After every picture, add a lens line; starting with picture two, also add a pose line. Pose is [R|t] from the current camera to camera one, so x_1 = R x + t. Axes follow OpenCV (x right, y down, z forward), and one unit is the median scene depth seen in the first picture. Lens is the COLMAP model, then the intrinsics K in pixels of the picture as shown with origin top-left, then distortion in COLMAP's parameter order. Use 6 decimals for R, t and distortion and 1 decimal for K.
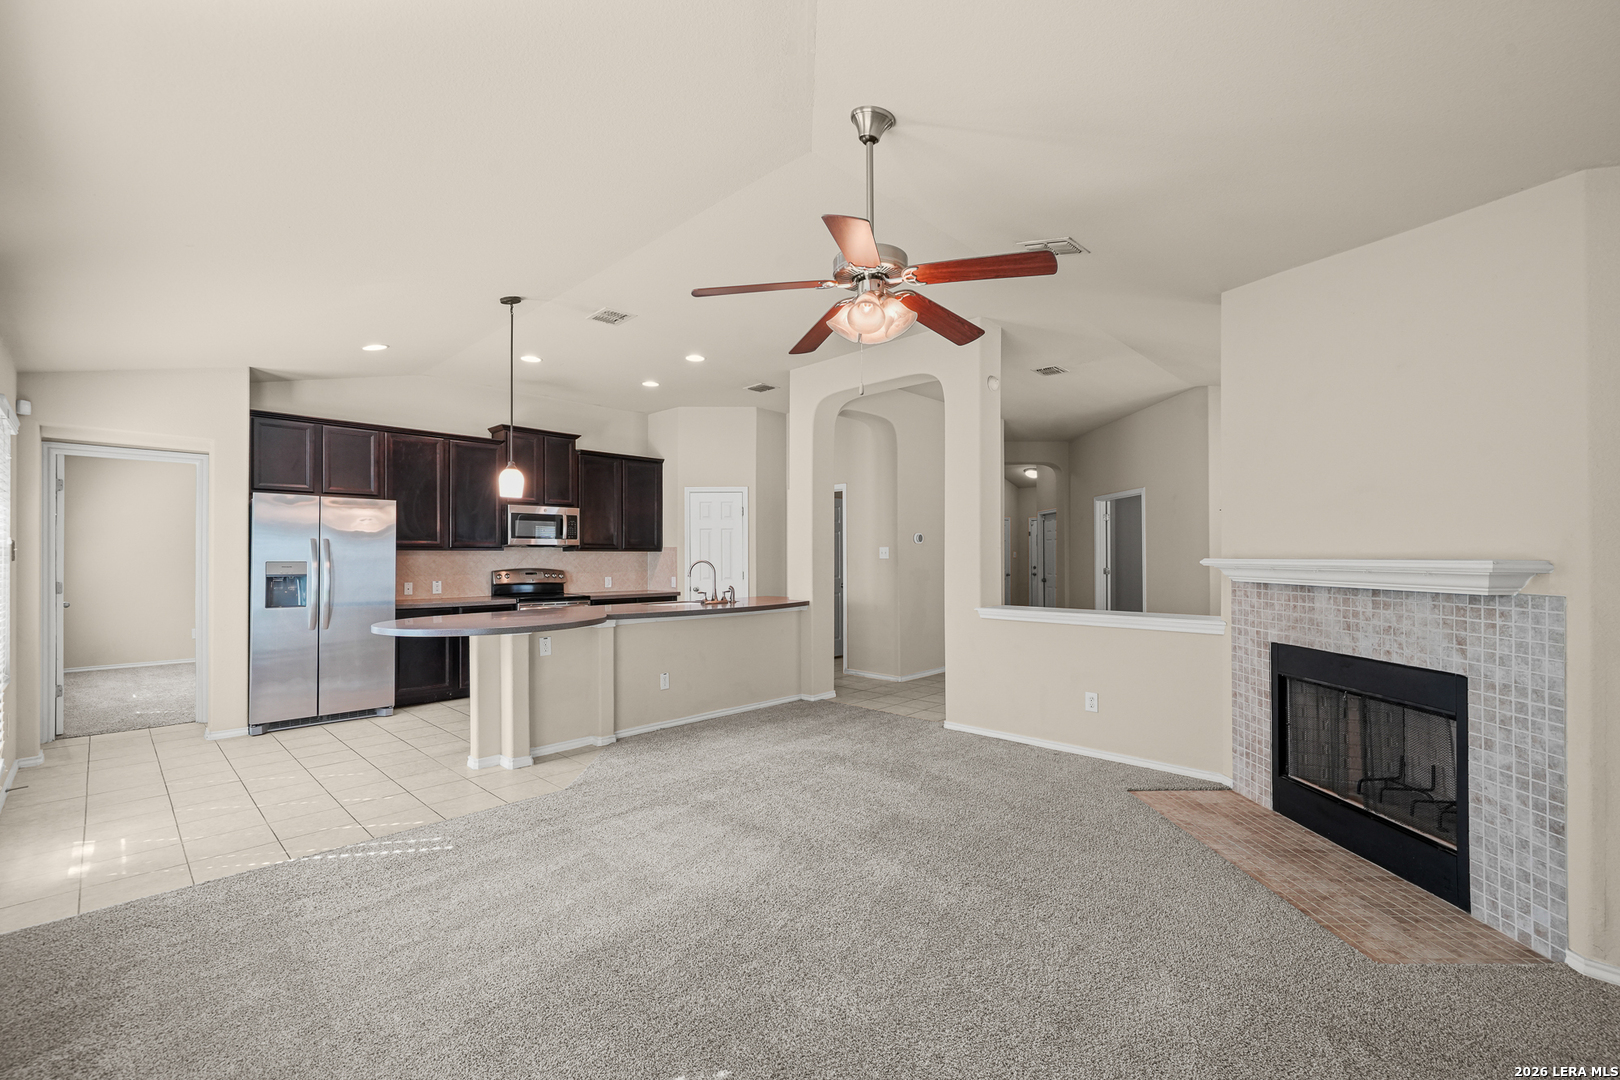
lens RADIAL K [[680.5, 0, 809.4], [0, 680.5, 552.2], [0, 0, 1]] dist [0.001744, 0.001875]
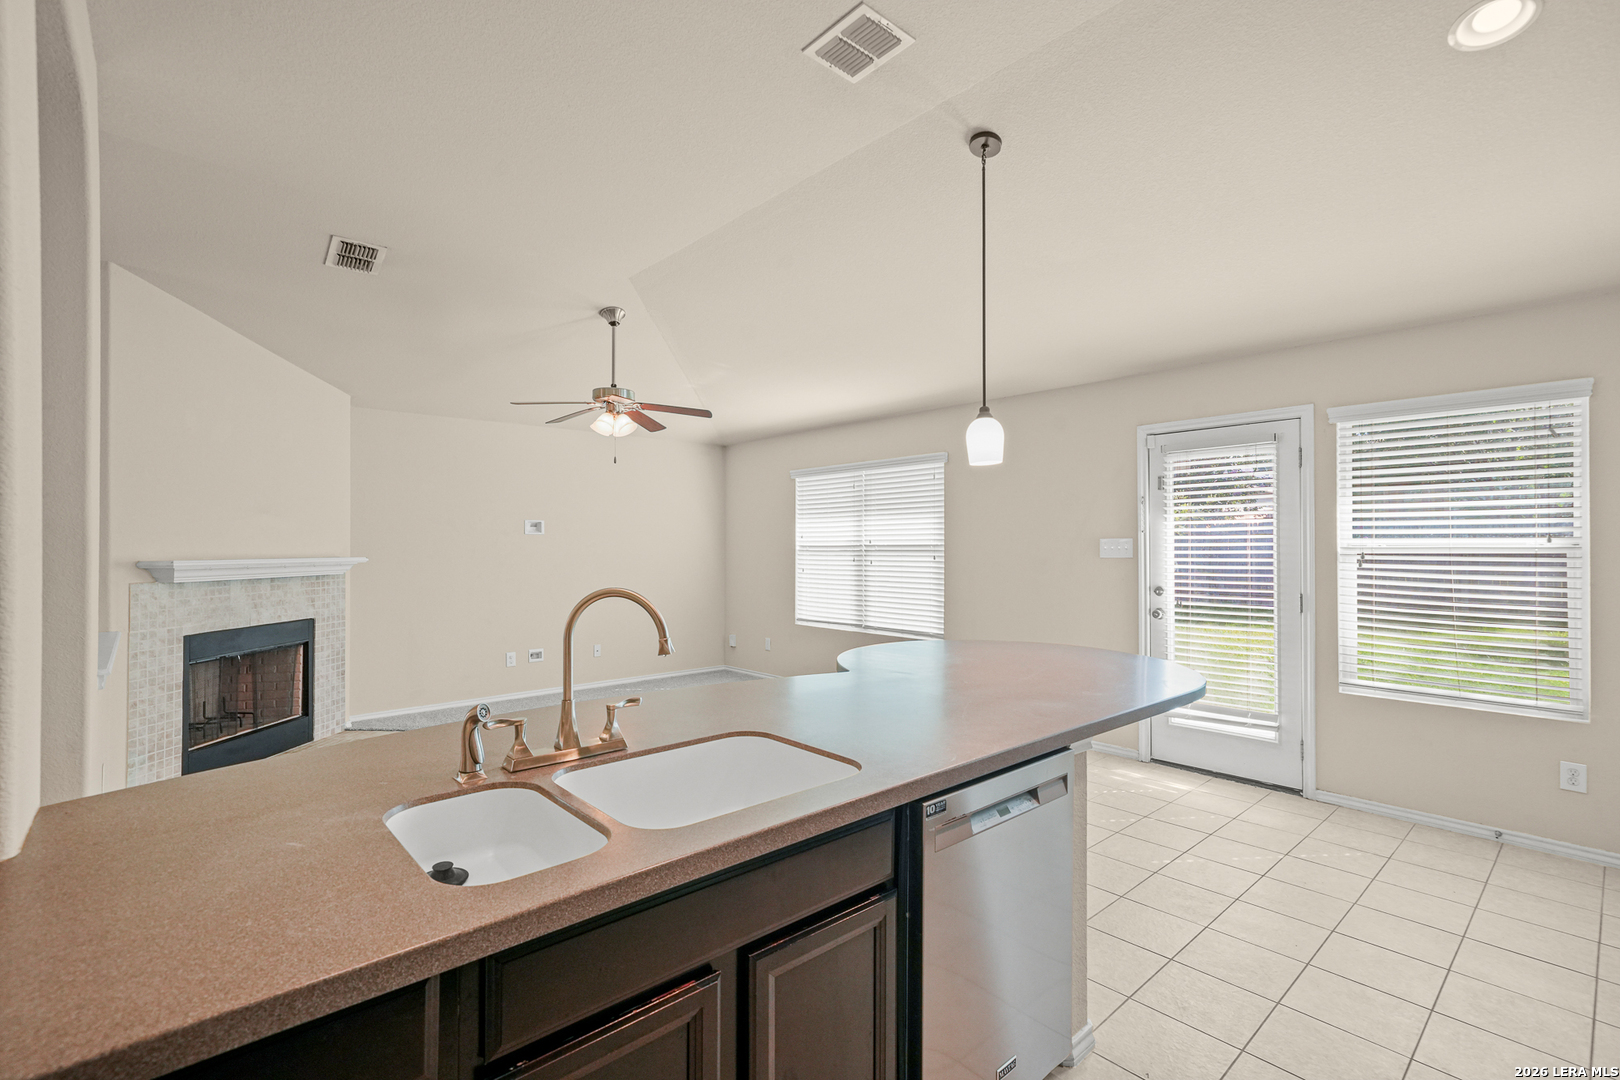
lens RADIAL K [[740.5, 0, 820.5], [0, 740.5, 543.6], [0, 0, 1]] dist [0.015133, 0.000173]
pose [[-0.997615, 0.001807, 0.069003, -0.371577], [0.001122, 0.999950, -0.009963, -0.002919], [-0.069017, -0.009862, -0.997567, 1.849366]]
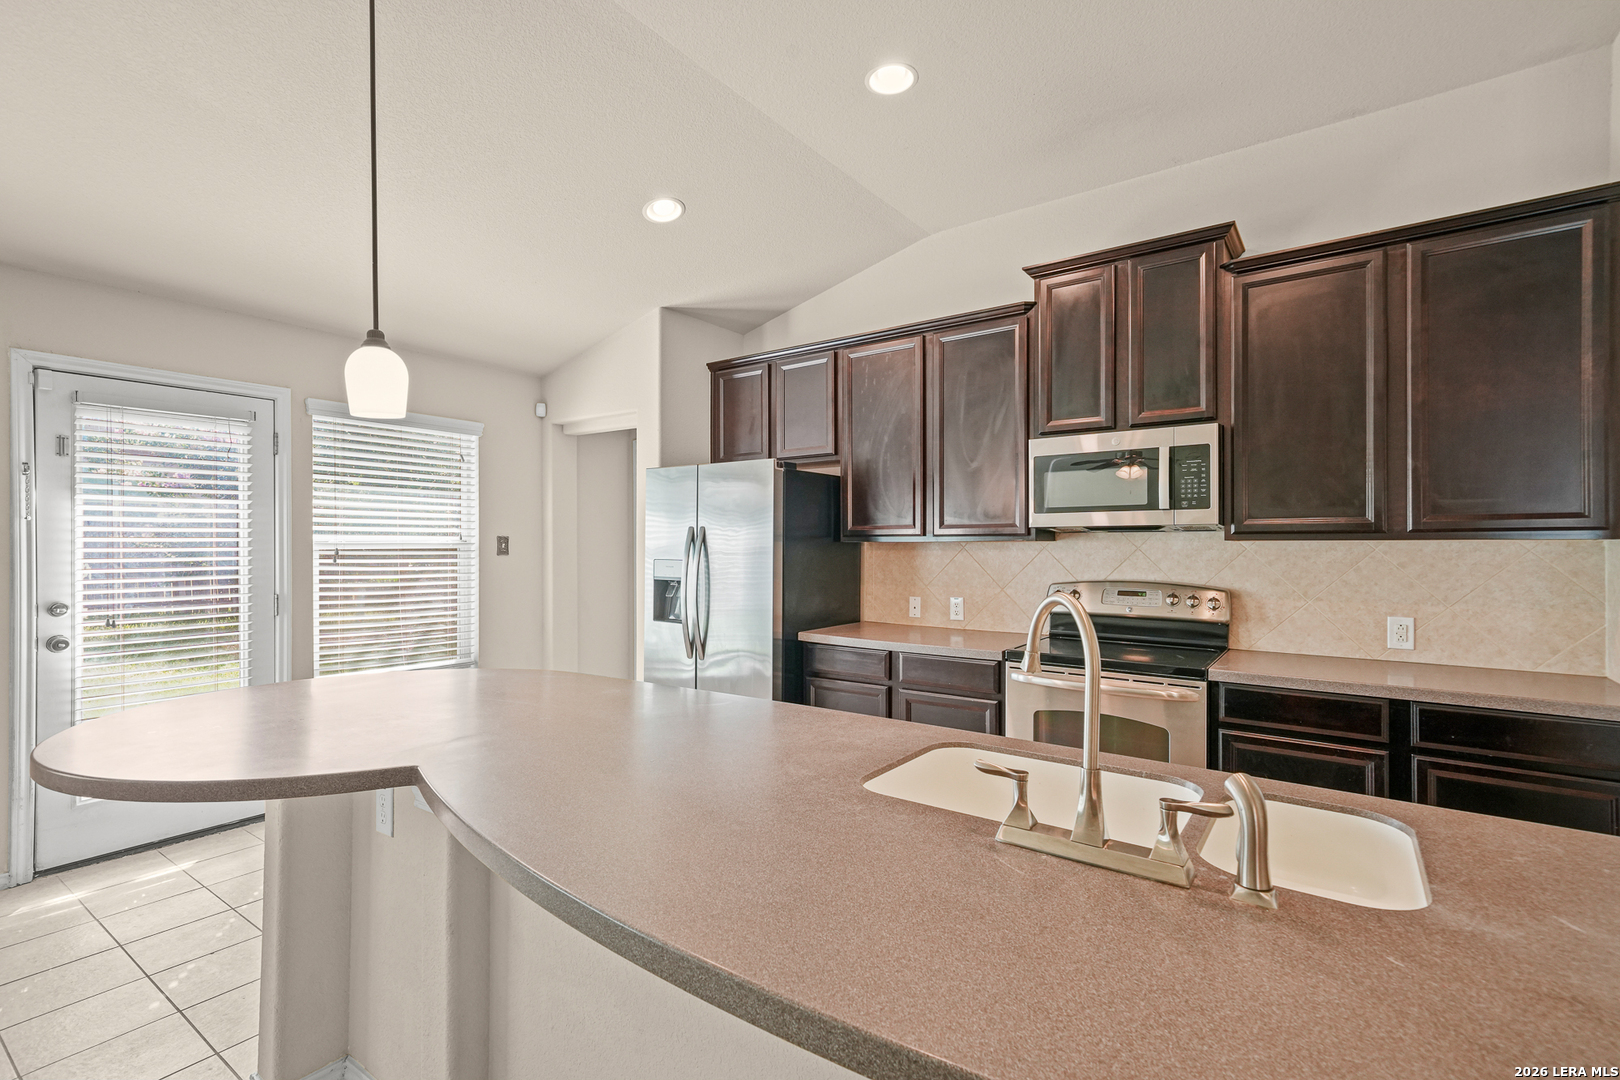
lens RADIAL K [[740.5, 0, 802.3], [0, 740.5, 541.7], [0, 0, 1]] dist [0.015133, 0.000173]
pose [[0.138018, -0.002930, -0.990425, 0.047376], [0.006835, 0.999975, -0.002006, -0.003038], [0.990406, -0.006493, 0.138034, 1.311301]]
